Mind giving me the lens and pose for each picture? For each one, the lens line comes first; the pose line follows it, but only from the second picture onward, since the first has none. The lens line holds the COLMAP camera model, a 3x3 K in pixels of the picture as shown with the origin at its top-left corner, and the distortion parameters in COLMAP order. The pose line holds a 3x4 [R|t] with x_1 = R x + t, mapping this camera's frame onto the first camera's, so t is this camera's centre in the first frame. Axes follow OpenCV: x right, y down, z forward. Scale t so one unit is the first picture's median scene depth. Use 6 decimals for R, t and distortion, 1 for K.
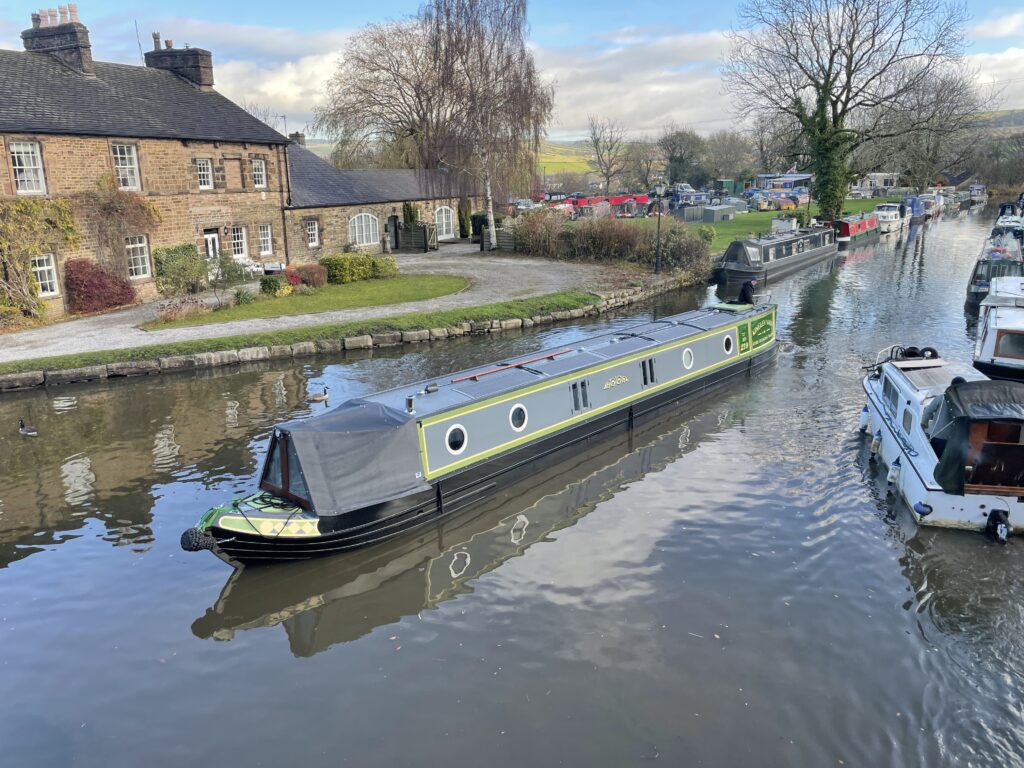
lens RADIAL K [[780.6, 0, 515.0], [0, 780.6, 389.9], [0, 0, 1]] dist [0.007991, -0.021814]
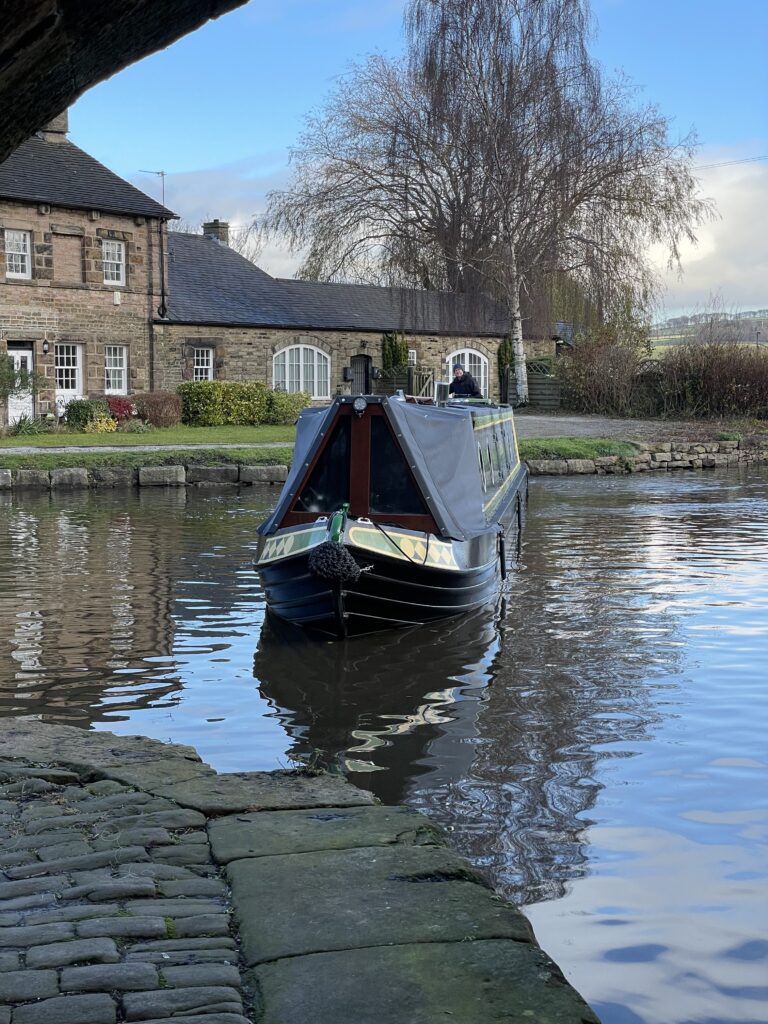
lens RADIAL K [[1553.3, 0, 385.1], [0, 1553.3, 518.8], [0, 0, 1]] dist [0.153447, 0.000000]
pose [[0.963436, 0.020181, -0.267179, 0.210969], [-0.073172, 0.979073, -0.189901, 0.138157], [0.257755, 0.202508, 0.944750, -0.061828]]
